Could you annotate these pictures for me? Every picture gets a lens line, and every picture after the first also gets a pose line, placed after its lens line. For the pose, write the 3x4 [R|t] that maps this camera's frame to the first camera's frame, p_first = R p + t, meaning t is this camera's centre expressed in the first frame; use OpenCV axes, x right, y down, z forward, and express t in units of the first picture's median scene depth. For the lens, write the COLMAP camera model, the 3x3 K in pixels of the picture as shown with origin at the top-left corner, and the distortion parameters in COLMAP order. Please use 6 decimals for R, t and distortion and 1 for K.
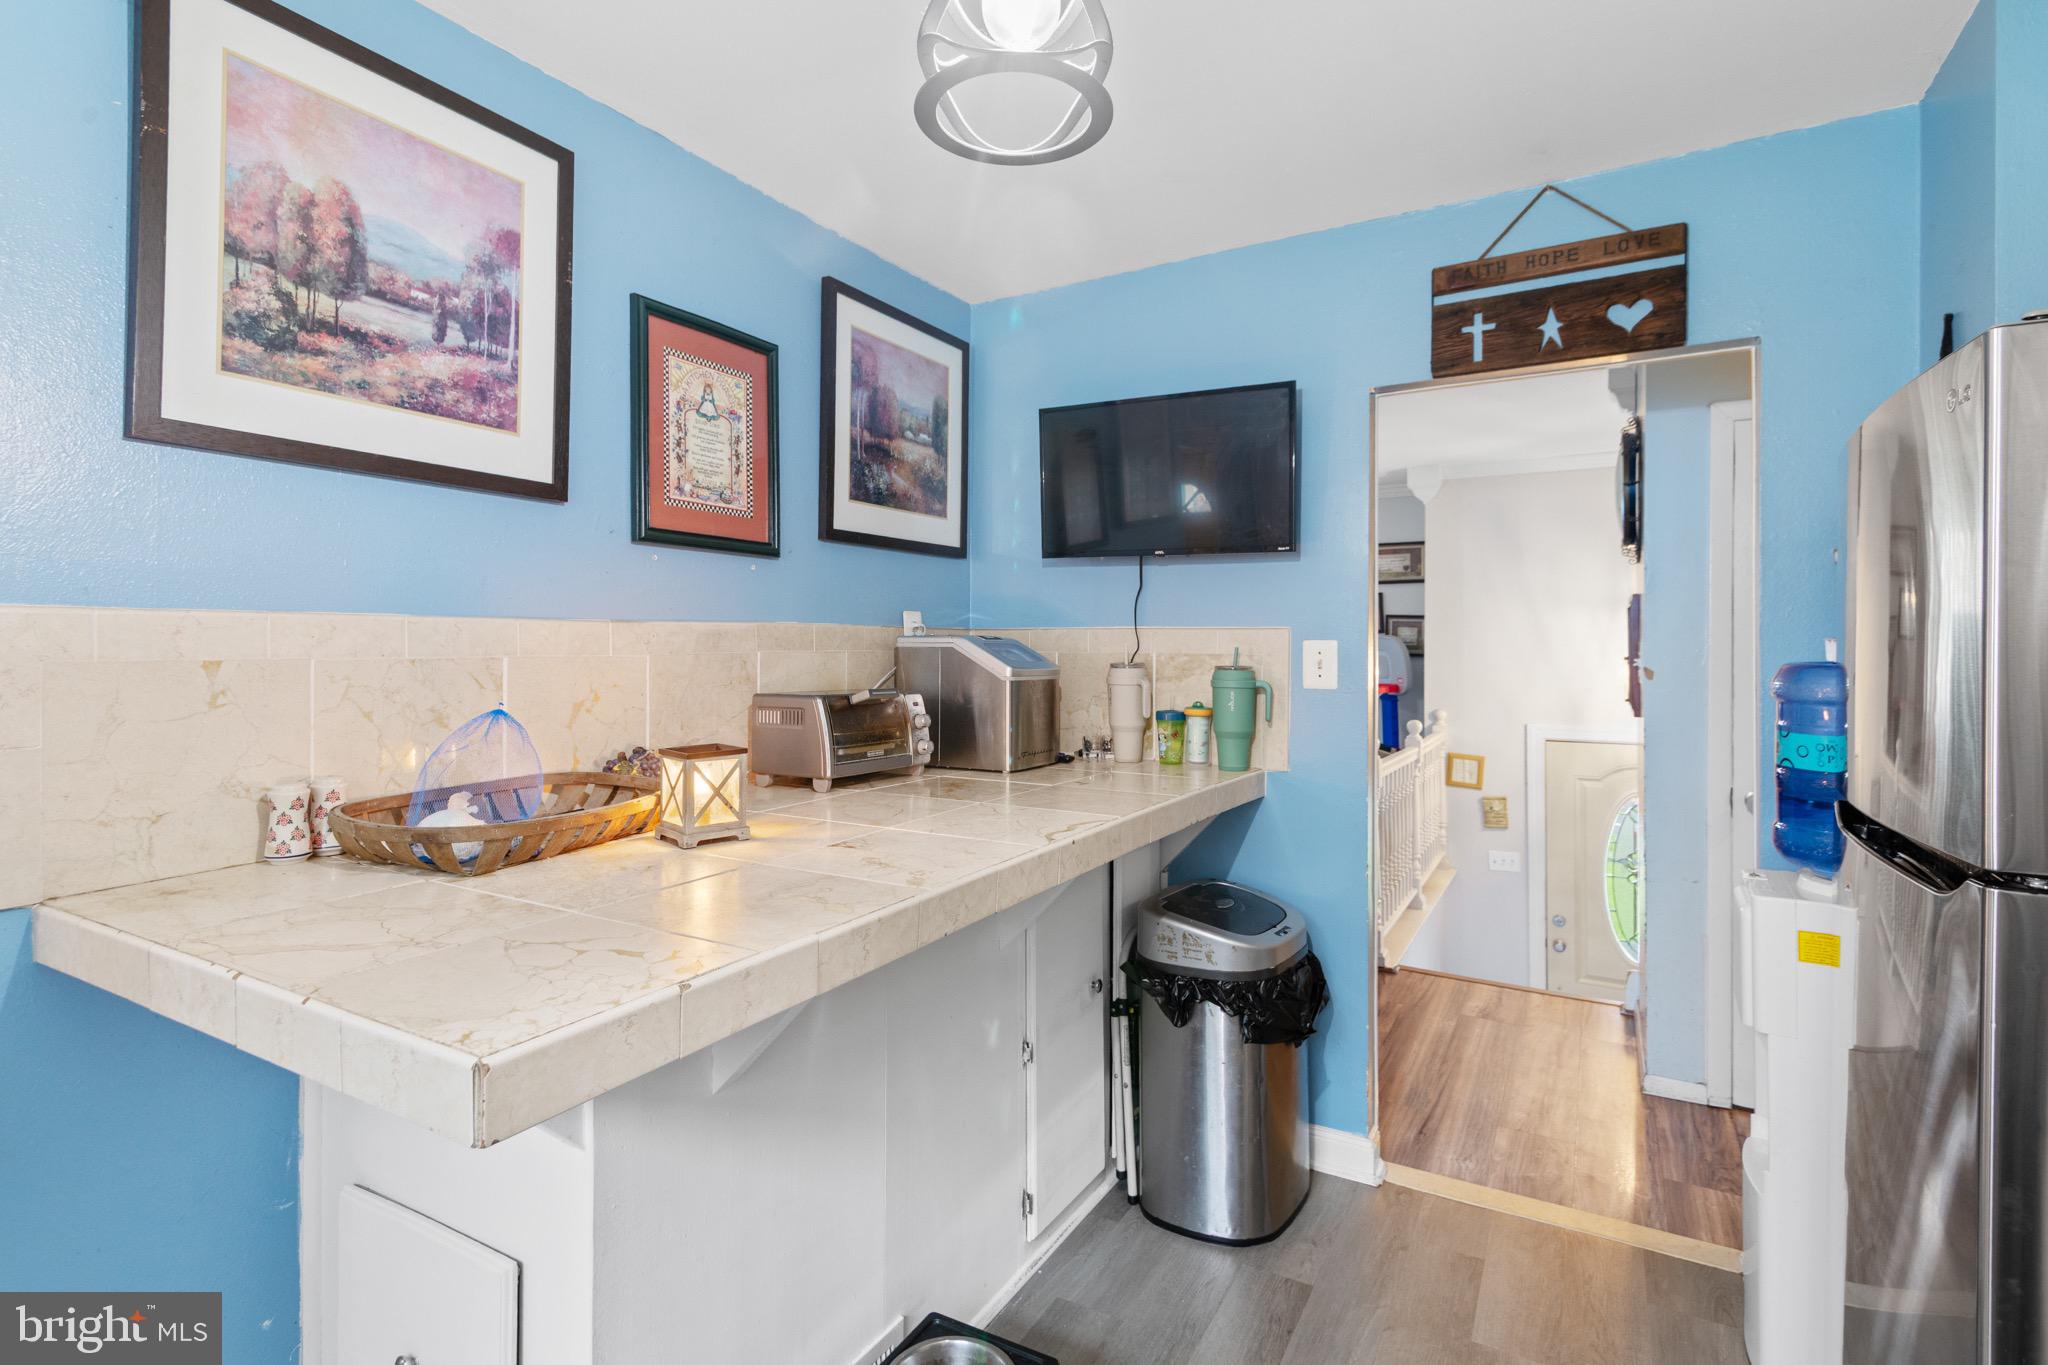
lens RADIAL K [[982.4, 0, 1012.8], [0, 982.4, 664.0], [0, 0, 1]] dist [0.010745, -0.001492]
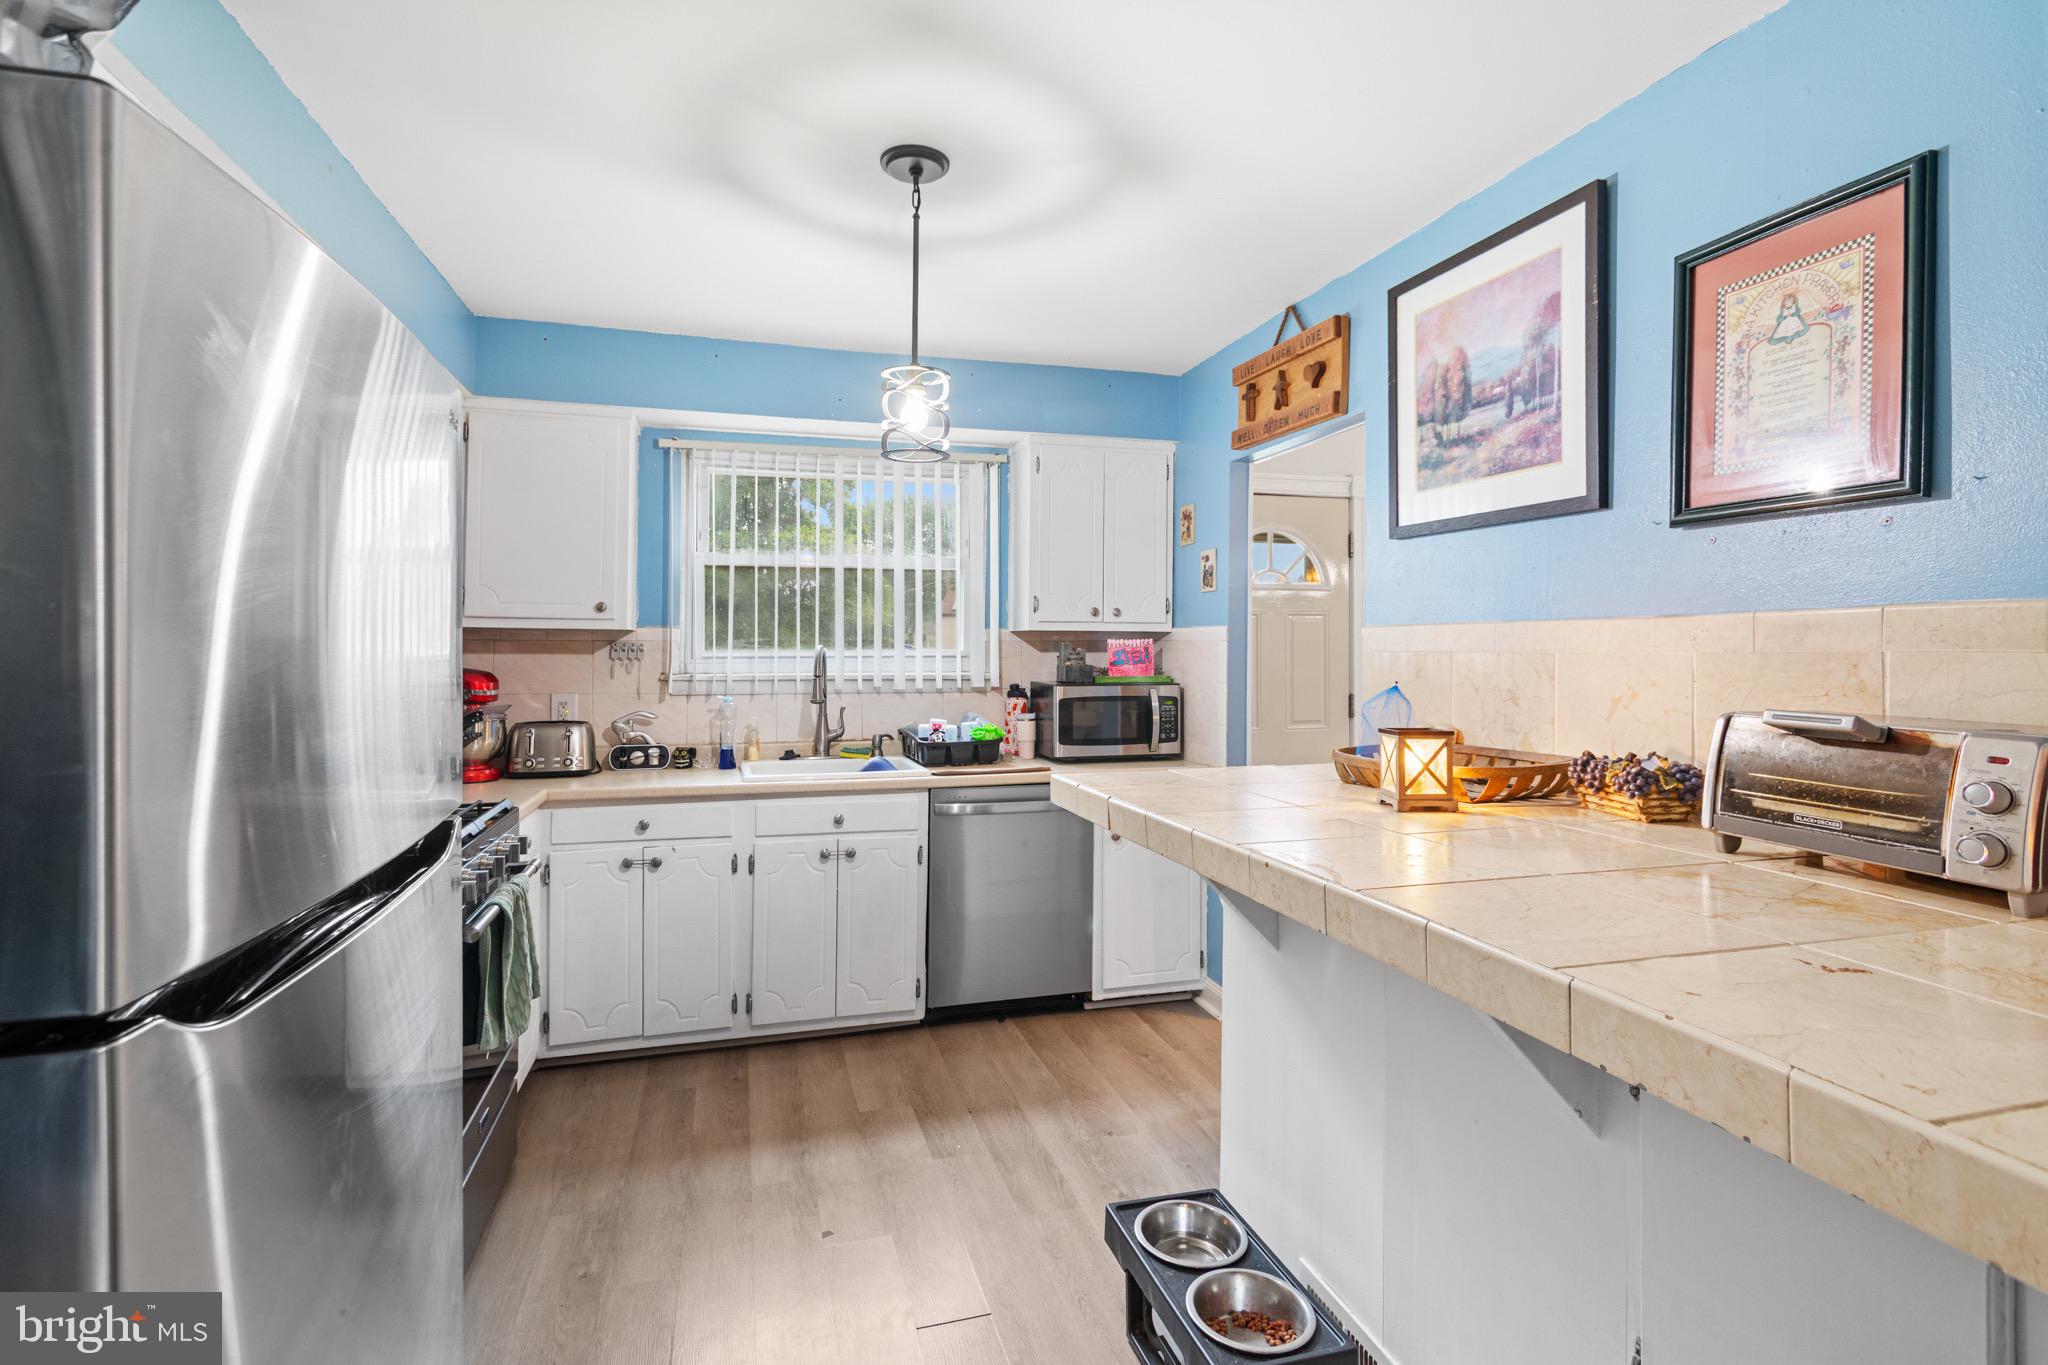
lens RADIAL K [[982.4, 0, 1013.7], [0, 982.4, 664.0], [0, 0, 1]] dist [0.010745, -0.001492]
pose [[-0.688598, 0.008491, -0.725093, 0.815985], [-0.015972, 0.999511, 0.026873, -0.015224], [0.724967, 0.030086, -0.688126, 1.375989]]
